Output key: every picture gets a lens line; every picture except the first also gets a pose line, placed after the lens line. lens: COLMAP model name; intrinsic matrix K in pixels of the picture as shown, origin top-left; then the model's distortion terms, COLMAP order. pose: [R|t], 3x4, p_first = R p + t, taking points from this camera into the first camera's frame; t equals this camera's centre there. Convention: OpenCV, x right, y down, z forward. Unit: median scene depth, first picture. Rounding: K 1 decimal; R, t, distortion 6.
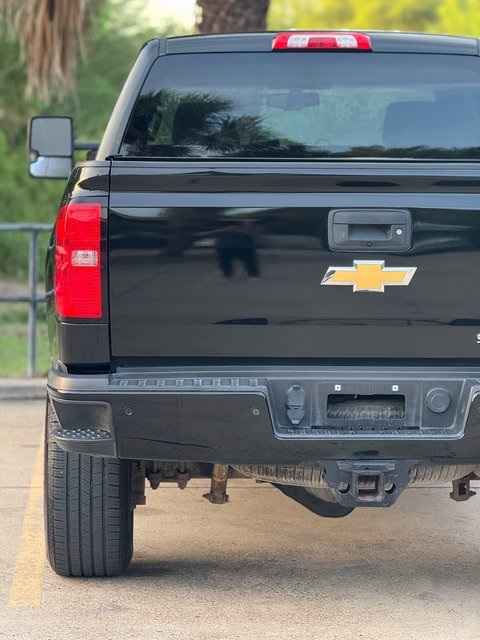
lens RADIAL K [[2331.0, 0, 239.5], [0, 2331.0, 320.5], [0, 0, 1]] dist [0.205934, 0.000000]
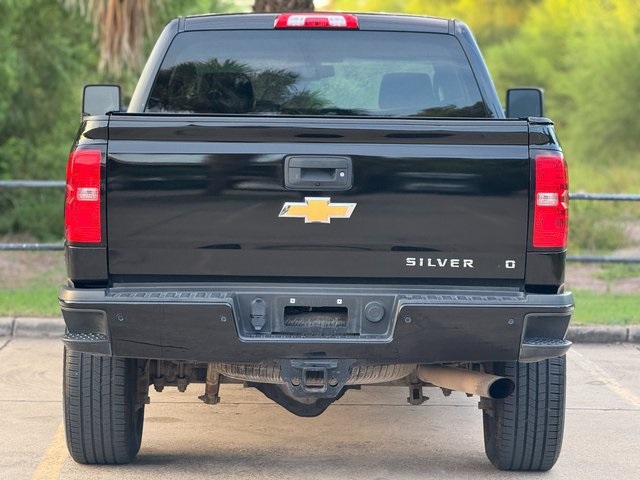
lens RADIAL K [[2331.0, 0, 311.1], [0, 2331.0, 219.2], [0, 0, 1]] dist [0.205934, 0.000000]
pose [[0.999646, 0.006281, -0.025871, 0.083116], [-0.007171, 0.999379, -0.034485, 0.028088], [0.025639, 0.034658, 0.999070, -0.229205]]
